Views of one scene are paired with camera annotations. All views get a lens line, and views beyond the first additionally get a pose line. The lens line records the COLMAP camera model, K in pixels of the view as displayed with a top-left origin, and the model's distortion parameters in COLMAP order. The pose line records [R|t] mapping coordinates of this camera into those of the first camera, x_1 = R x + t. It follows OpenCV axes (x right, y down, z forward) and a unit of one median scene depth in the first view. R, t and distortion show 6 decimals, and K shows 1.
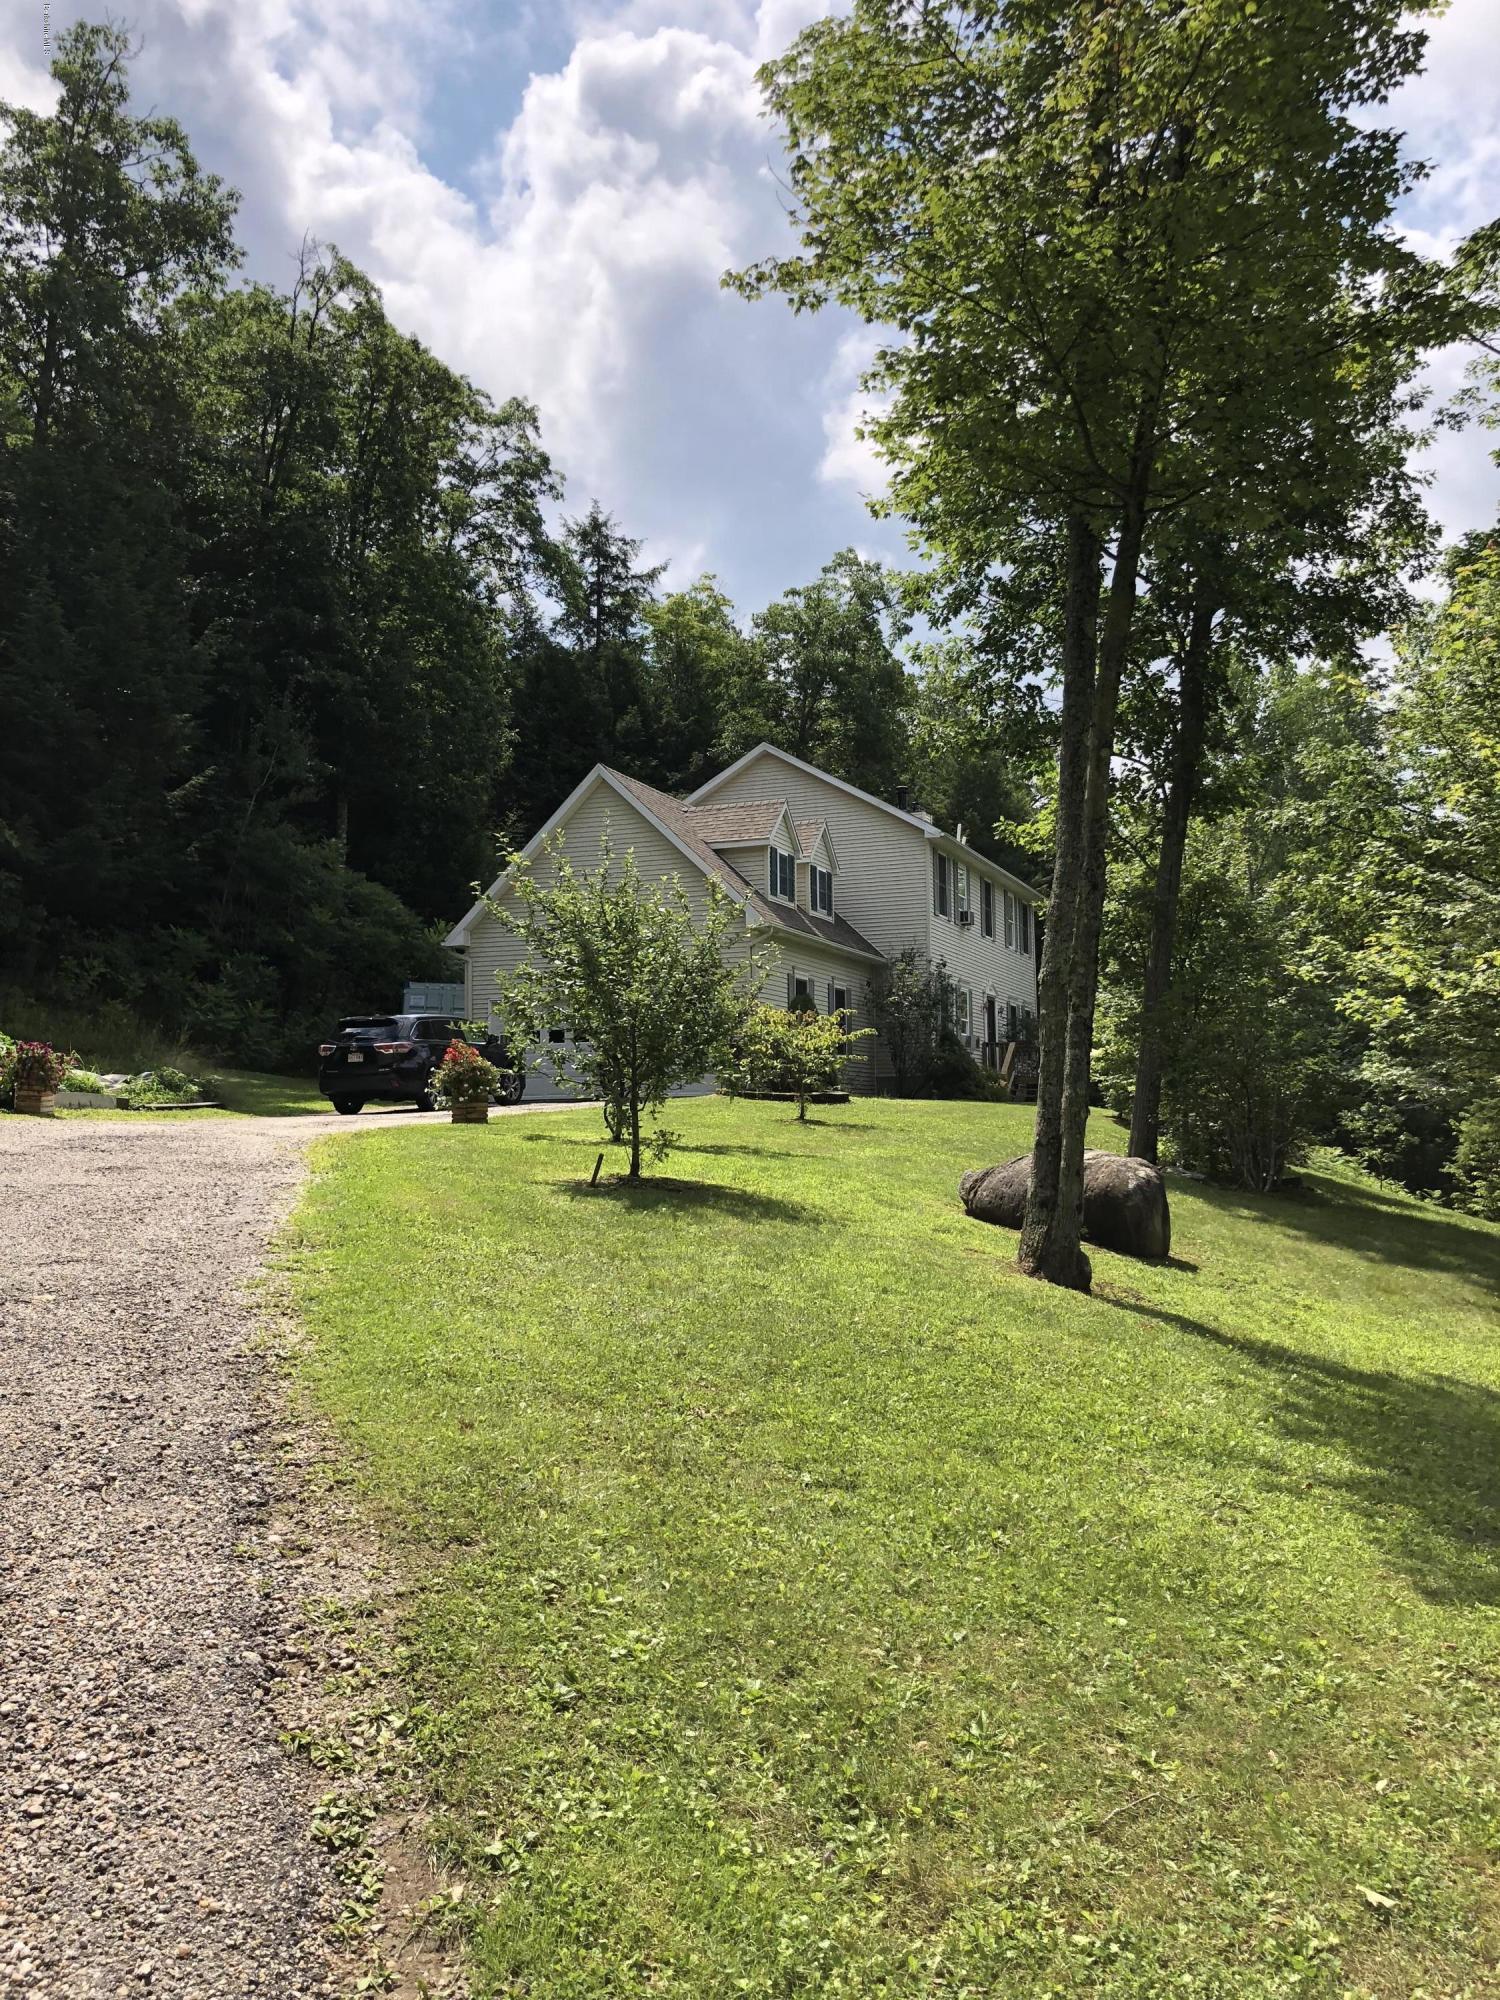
lens RADIAL K [[1635.7, 0, 750.7], [0, 1635.7, 993.3], [0, 0, 1]] dist [0.099337, -0.155776]
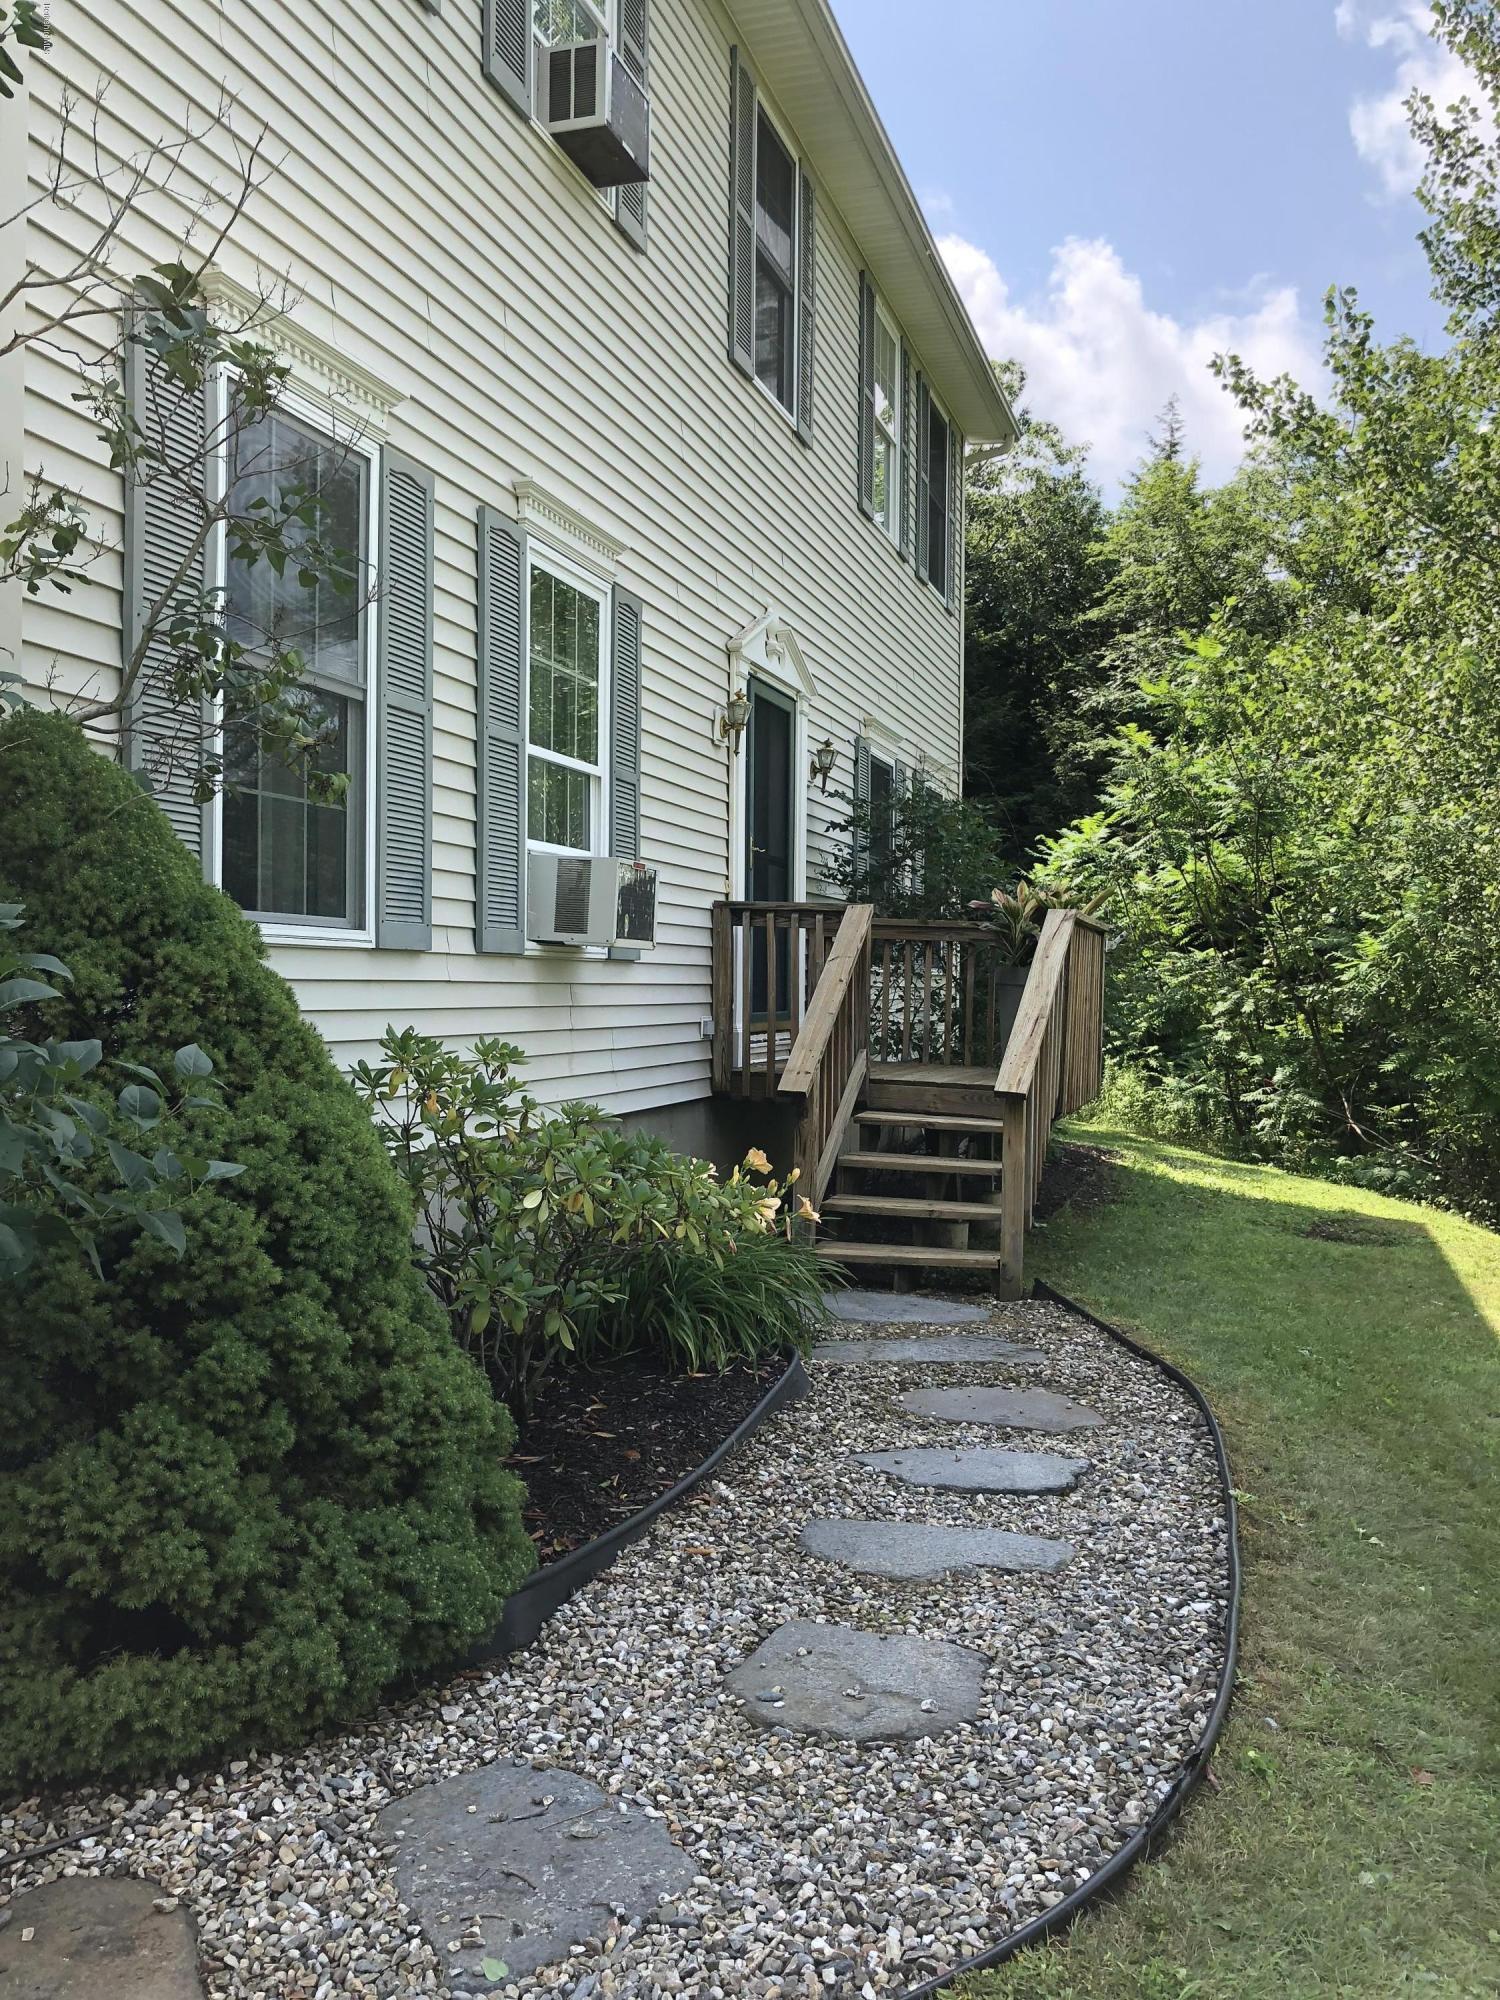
lens RADIAL K [[1629.9, 0, 750.0], [0, 1629.9, 1000.0], [0, 0, 1]] dist [0.099967, -0.278386]
pose [[0.997478, 0.020538, 0.067943, 0.091656], [-0.027101, 0.994902, 0.097133, 0.015717], [-0.065602, -0.098729, 0.992950, 0.554284]]
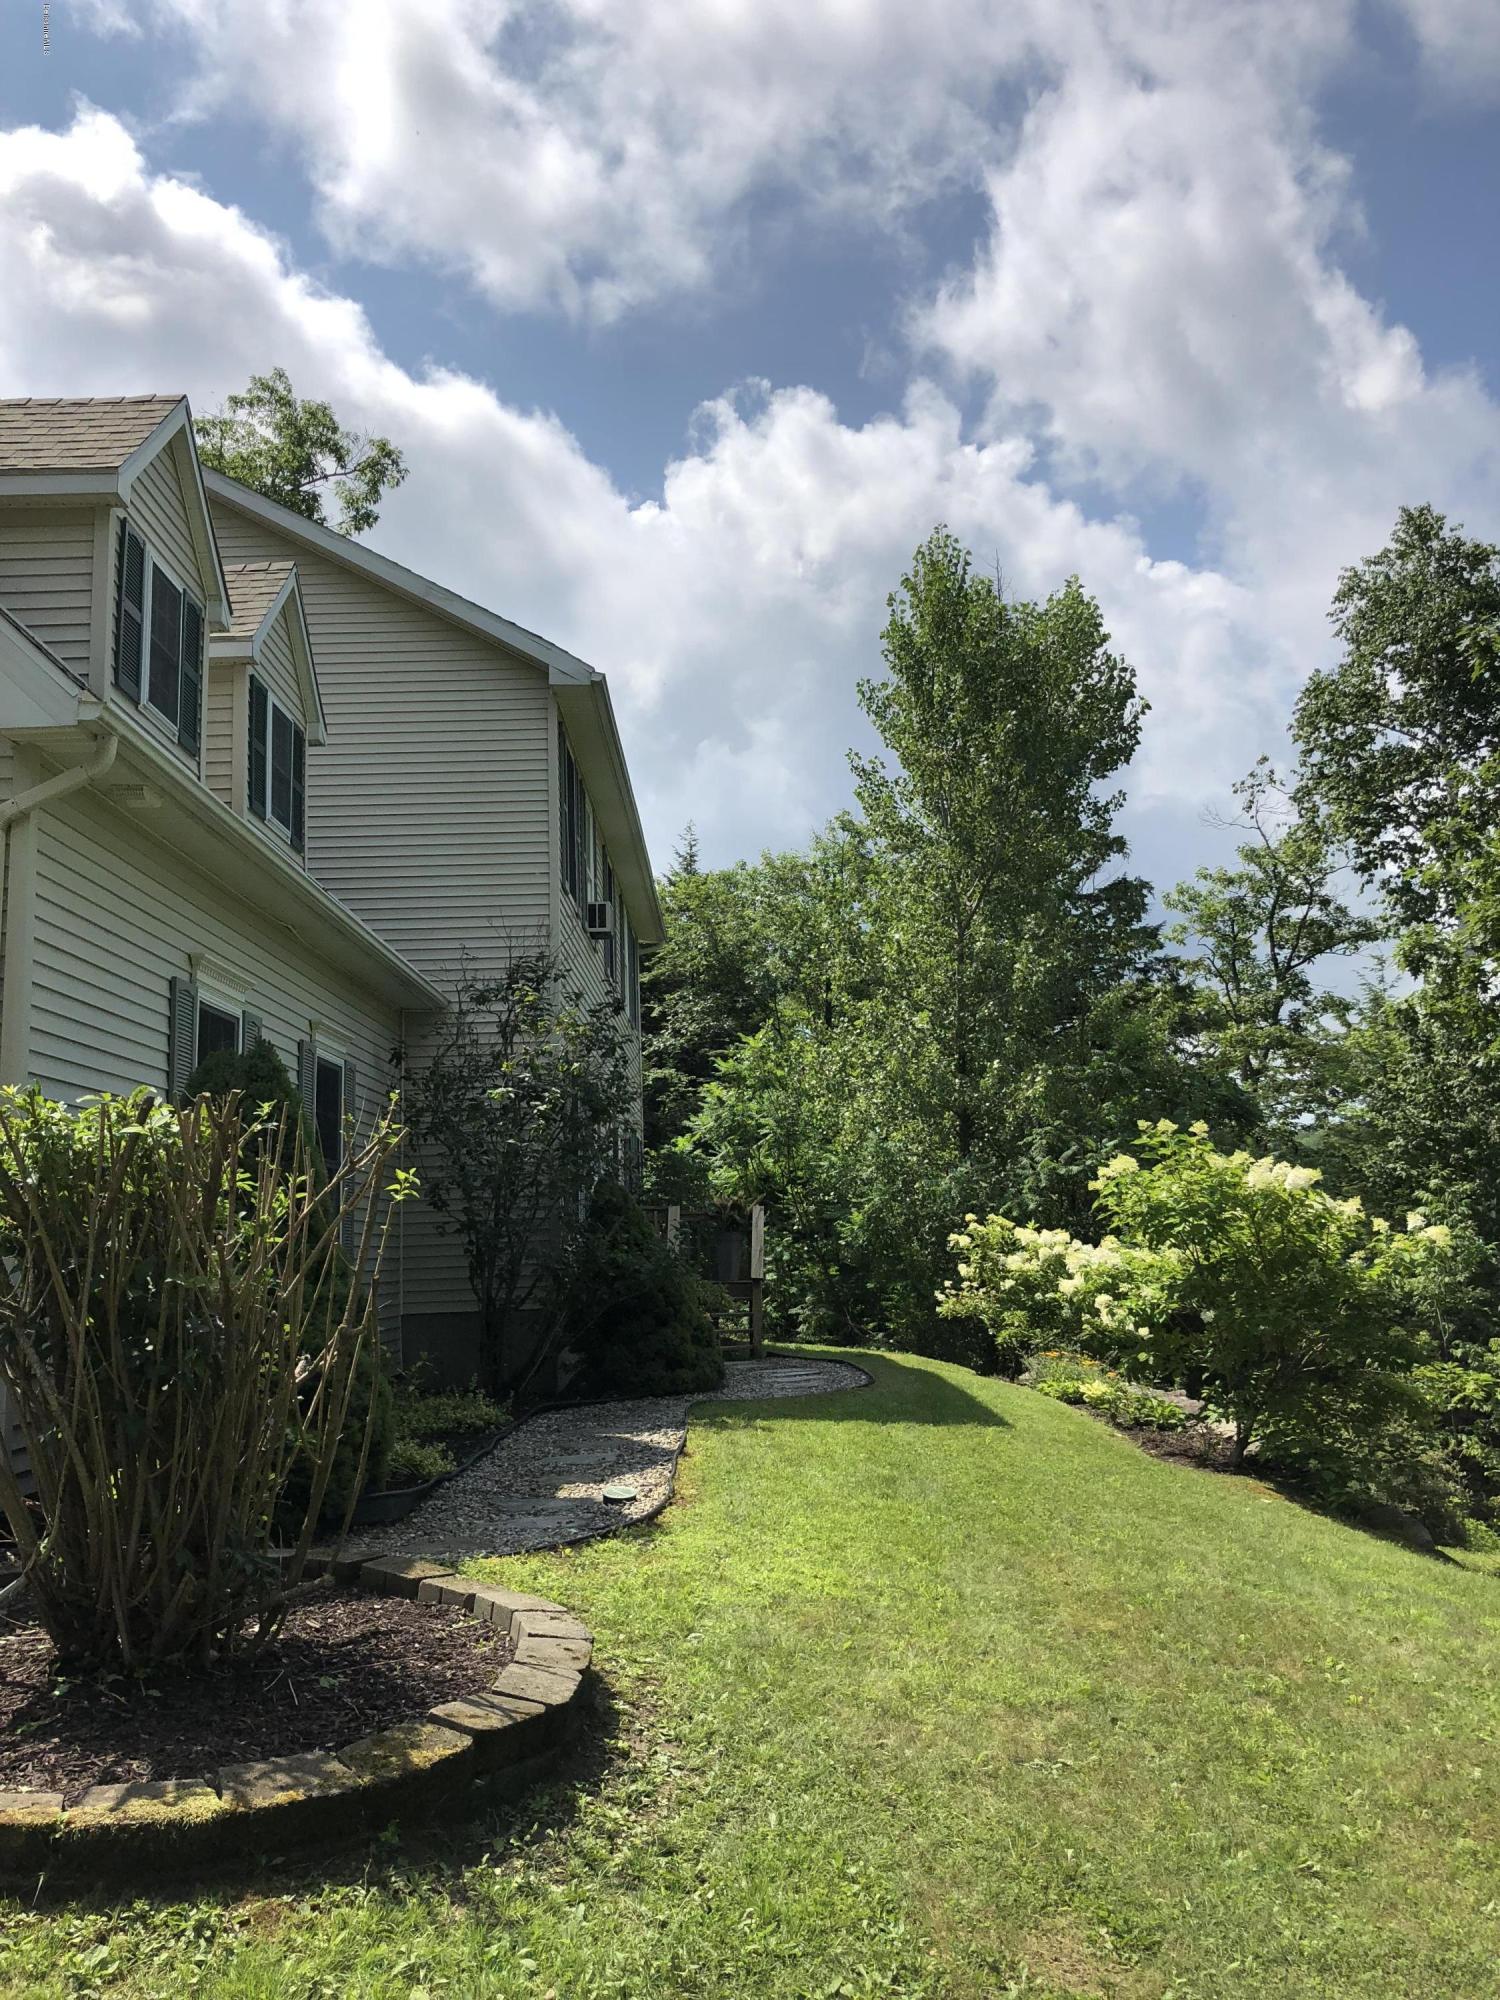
lens RADIAL K [[1624.6, 0, 743.5], [0, 1624.6, 974.1], [0, 0, 1]] dist [0.213182, -0.613295]
pose [[0.929165, 0.046868, 0.366683, 0.006066], [-0.013048, 0.995470, -0.094172, 0.005602], [-0.369436, 0.082717, 0.925567, 0.389233]]
